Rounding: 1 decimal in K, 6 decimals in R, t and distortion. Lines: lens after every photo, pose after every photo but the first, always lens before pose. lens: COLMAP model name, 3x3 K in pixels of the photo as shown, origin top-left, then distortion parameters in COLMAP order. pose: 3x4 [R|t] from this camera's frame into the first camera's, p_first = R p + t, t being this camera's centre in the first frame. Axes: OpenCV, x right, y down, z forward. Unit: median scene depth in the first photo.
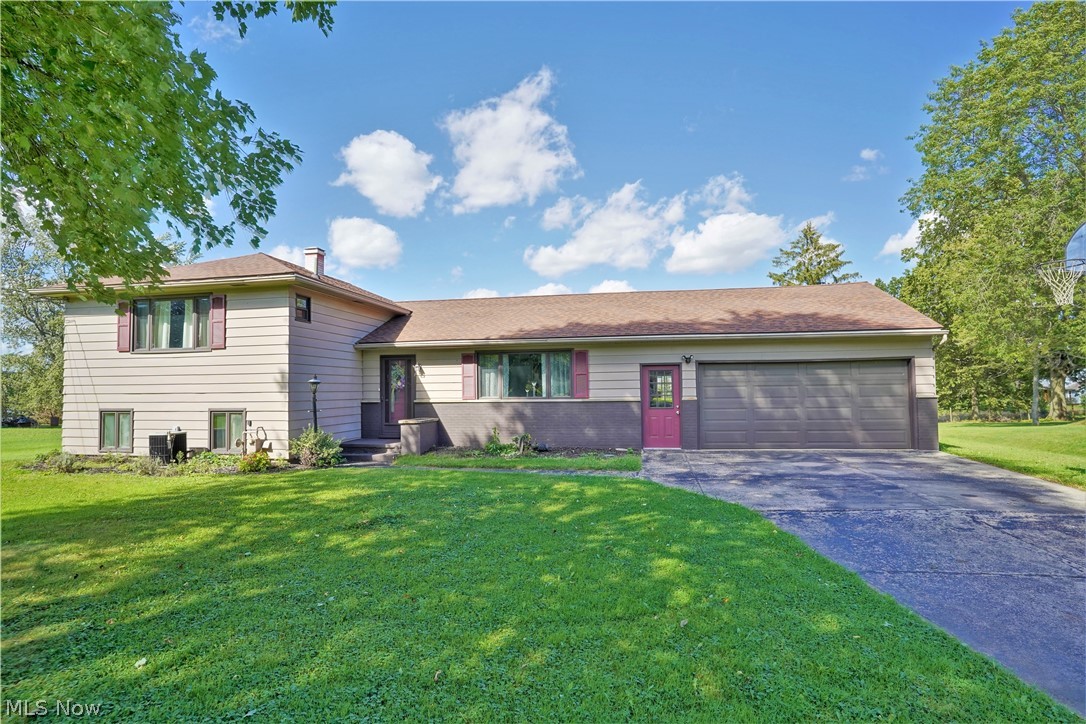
lens RADIAL K [[557.0, 0, 546.1], [0, 557.0, 364.7], [0, 0, 1]] dist [-0.031753, 0.000383]
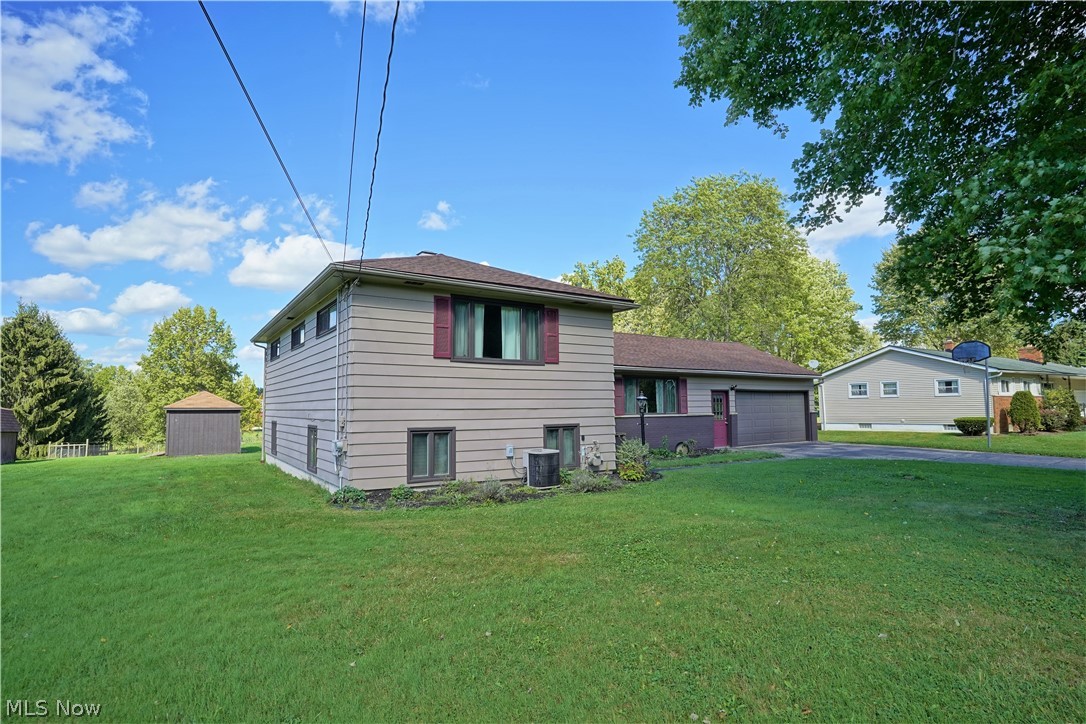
lens RADIAL K [[557.0, 0, 546.1], [0, 557.0, 364.7], [0, 0, 1]] dist [-0.031753, 0.000383]
pose [[0.720327, 0.059388, 0.691087, -1.113487], [-0.028888, 0.998032, -0.055655, 0.025540], [-0.693032, 0.020125, 0.720626, 0.256156]]
